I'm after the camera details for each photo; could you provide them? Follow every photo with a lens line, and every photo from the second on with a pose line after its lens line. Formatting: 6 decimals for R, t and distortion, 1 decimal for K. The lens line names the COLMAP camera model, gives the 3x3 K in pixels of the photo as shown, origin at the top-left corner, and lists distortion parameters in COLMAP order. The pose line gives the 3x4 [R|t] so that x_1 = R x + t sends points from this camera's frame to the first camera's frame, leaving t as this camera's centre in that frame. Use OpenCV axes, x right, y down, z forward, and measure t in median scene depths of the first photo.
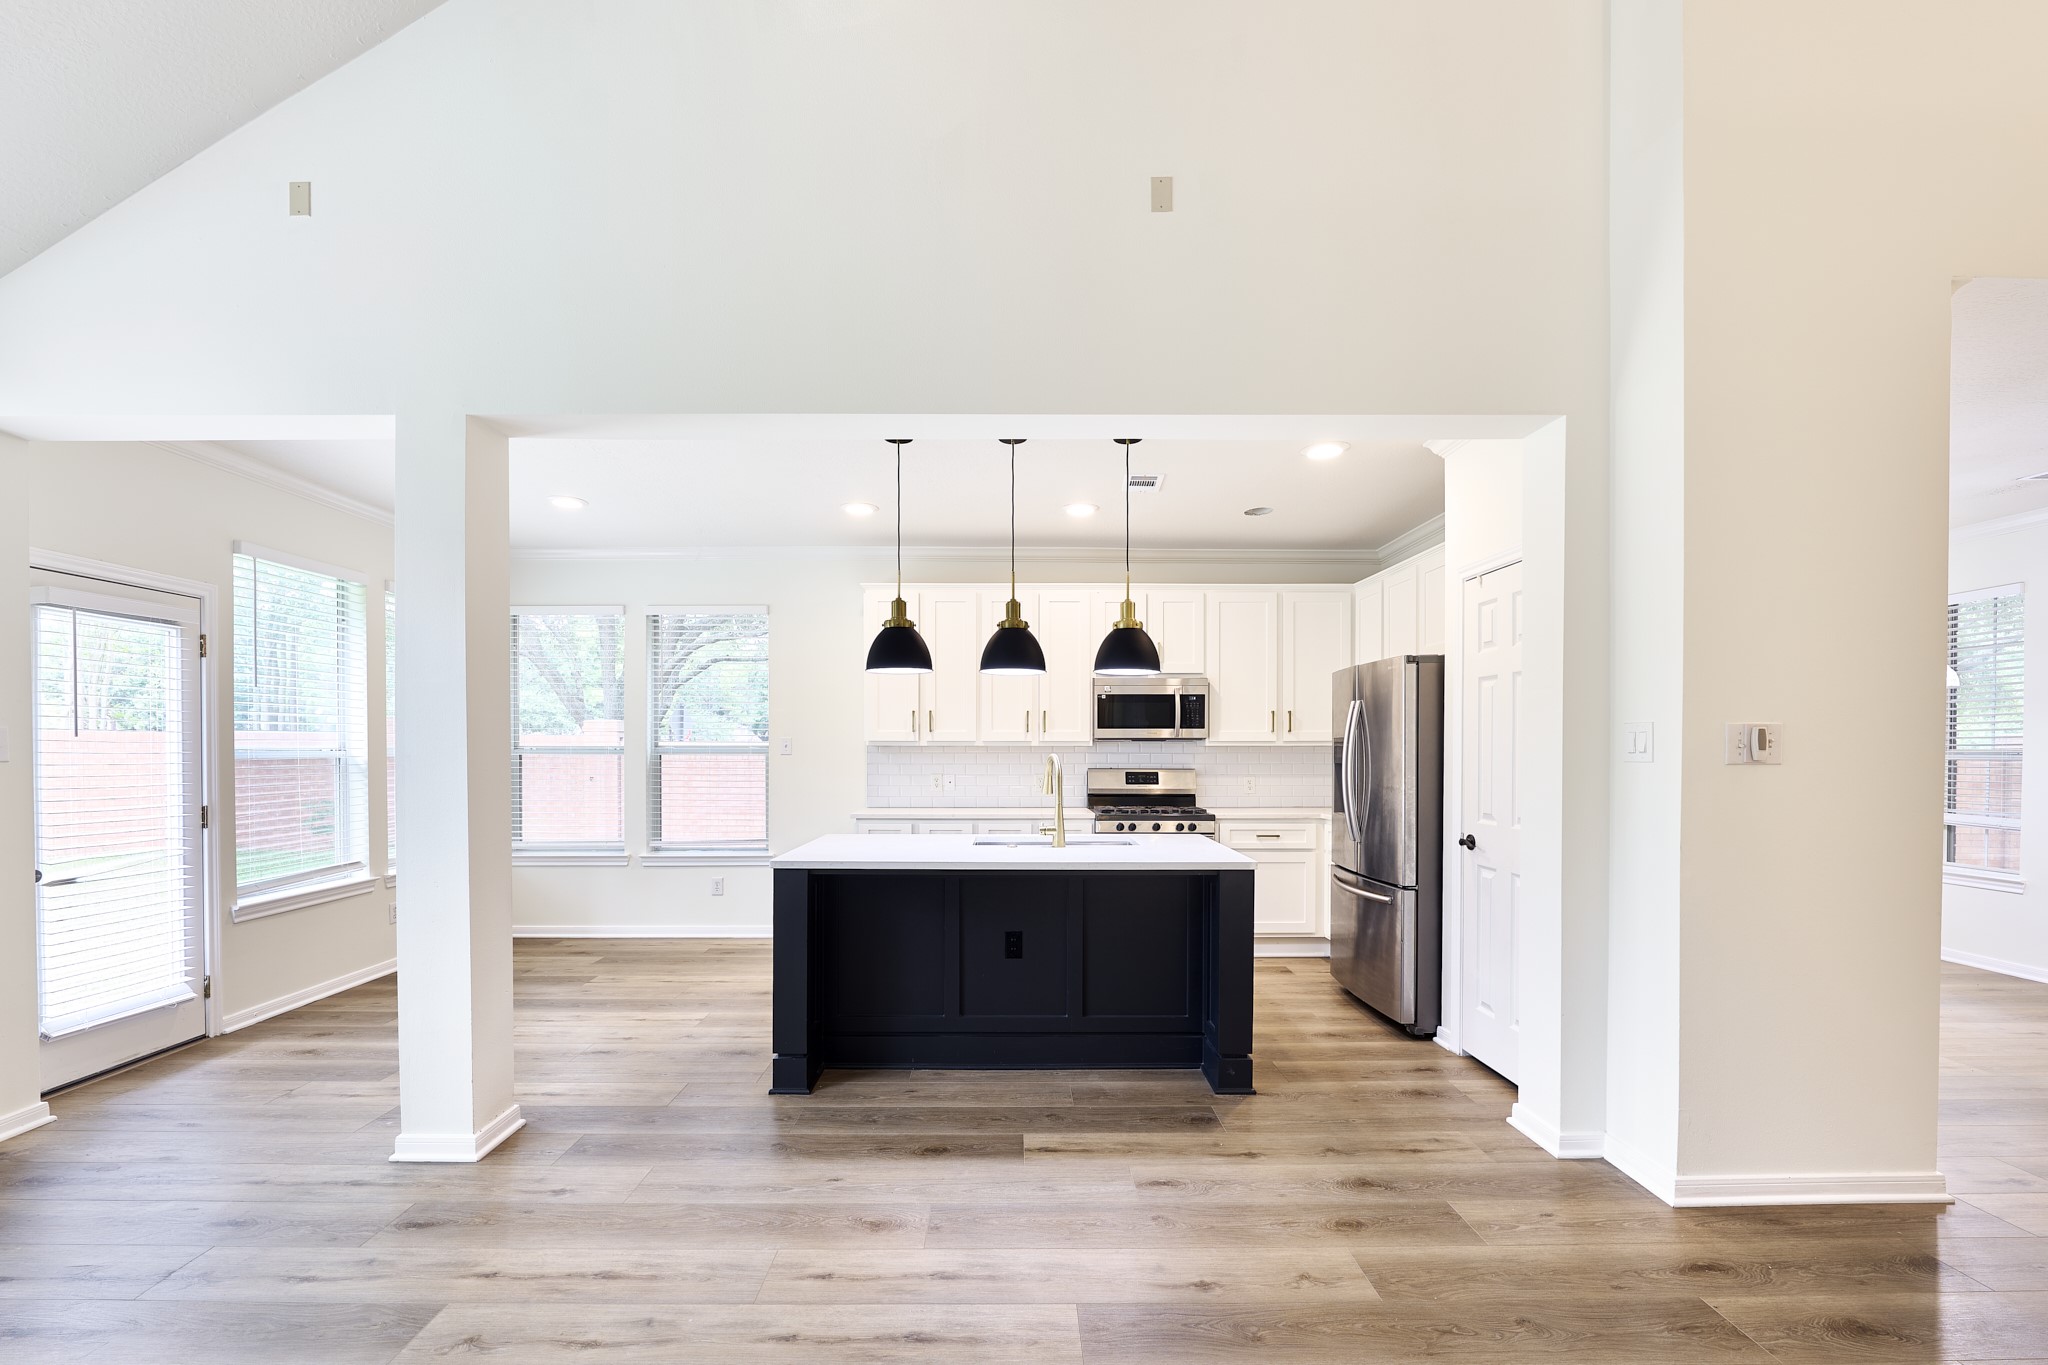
lens RADIAL K [[1025.6, 0, 1023.7], [0, 1025.6, 738.7], [0, 0, 1]] dist [-0.004195, 0.000062]
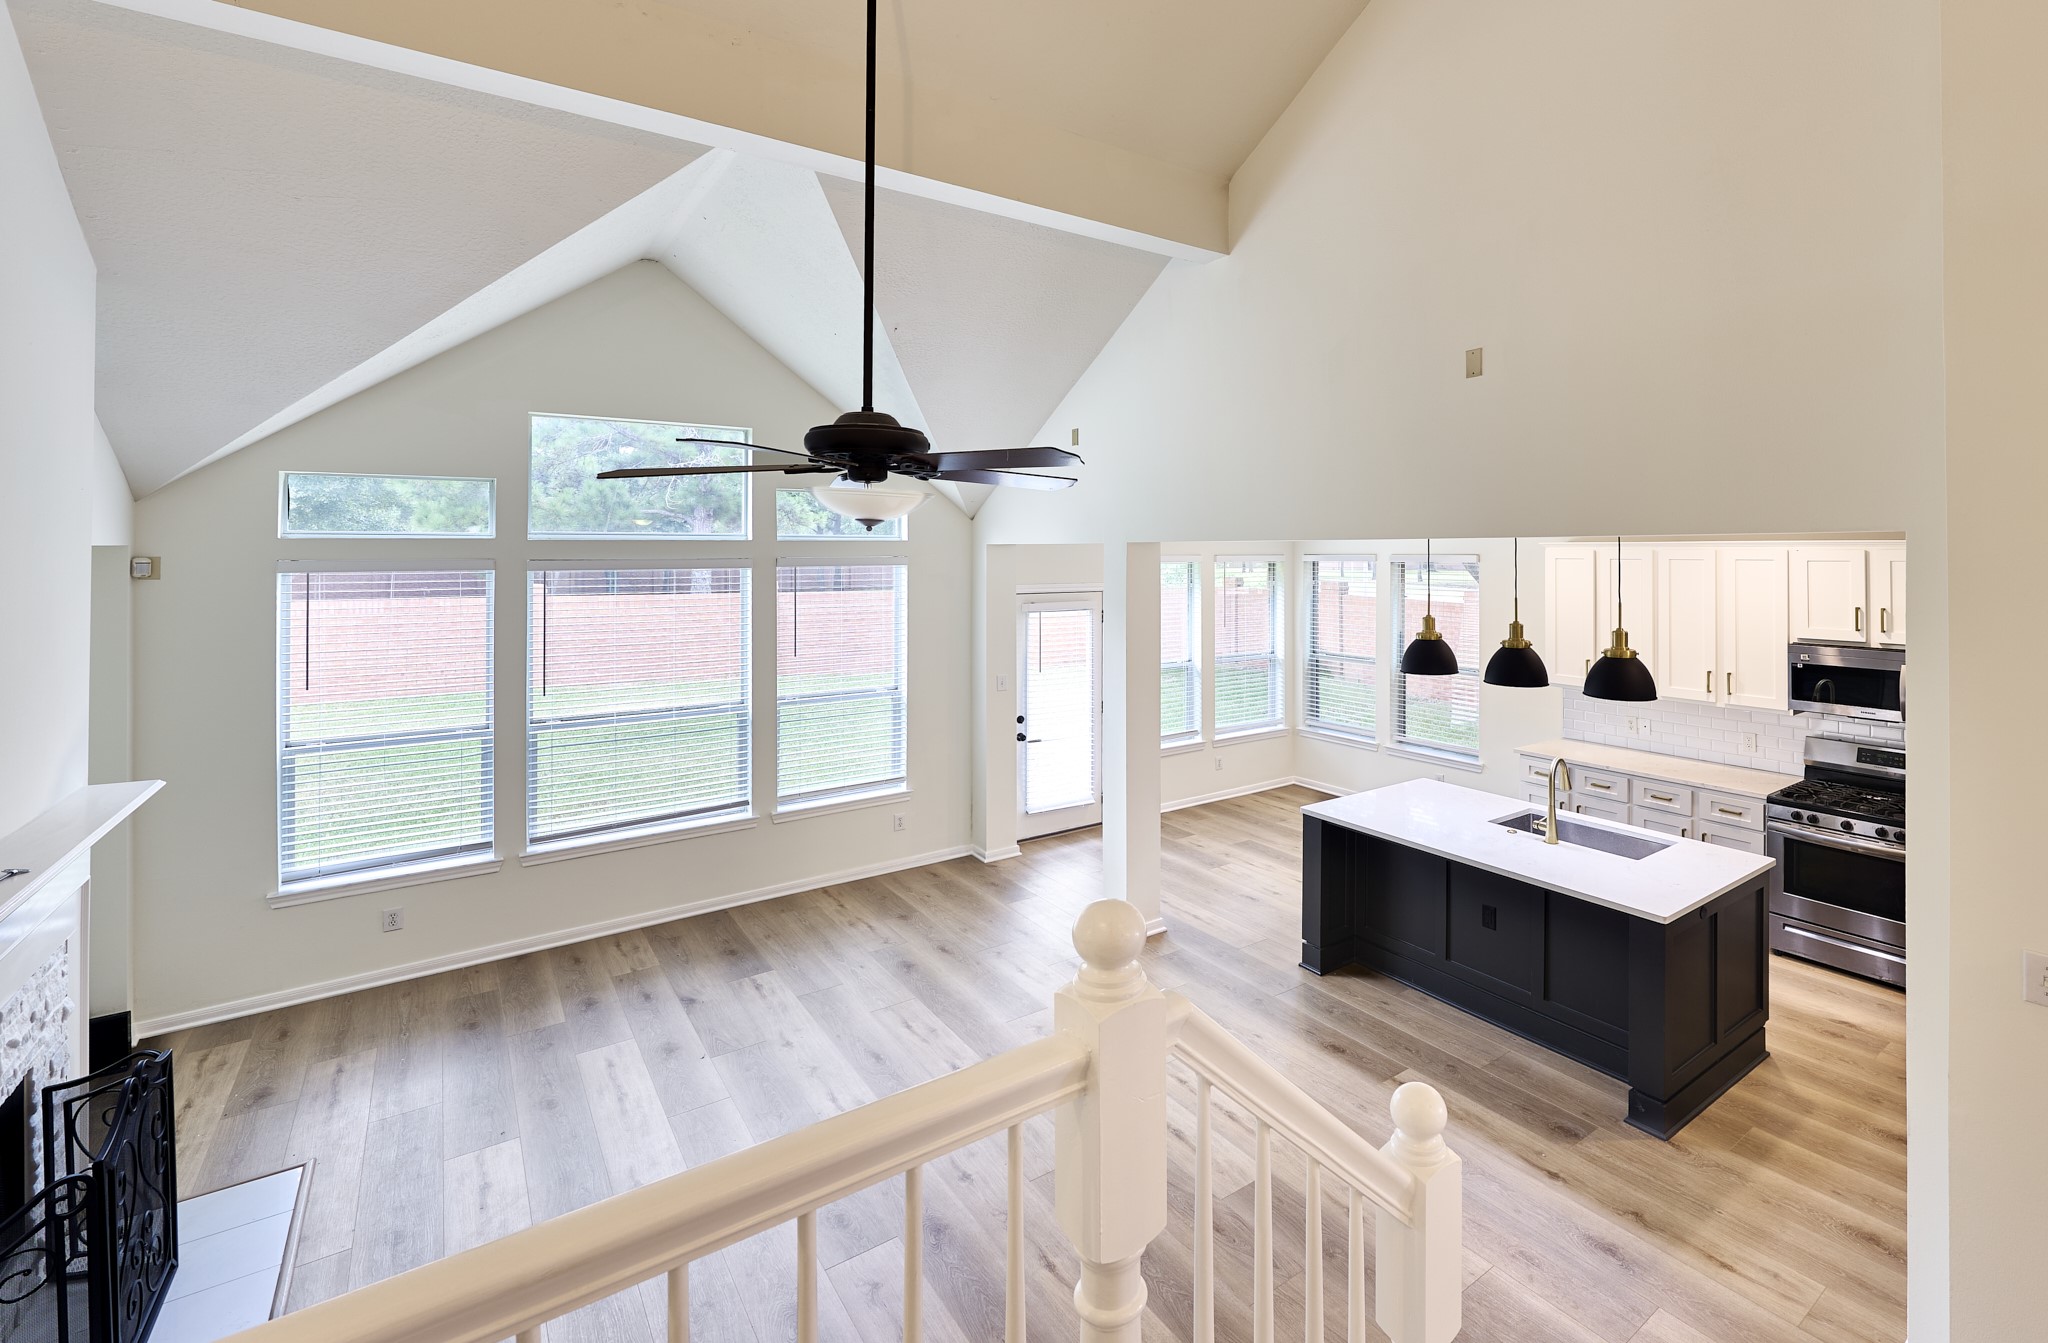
lens RADIAL K [[893.2, 0, 1027.9], [0, 893.2, 512.6], [0, 0, 1]] dist [-0.007925, 0.000359]
pose [[0.547778, -0.040322, -0.835652, 0.641995], [0.005637, 0.998993, -0.044508, -0.255891], [0.836605, 0.019670, 0.547453, -0.056980]]
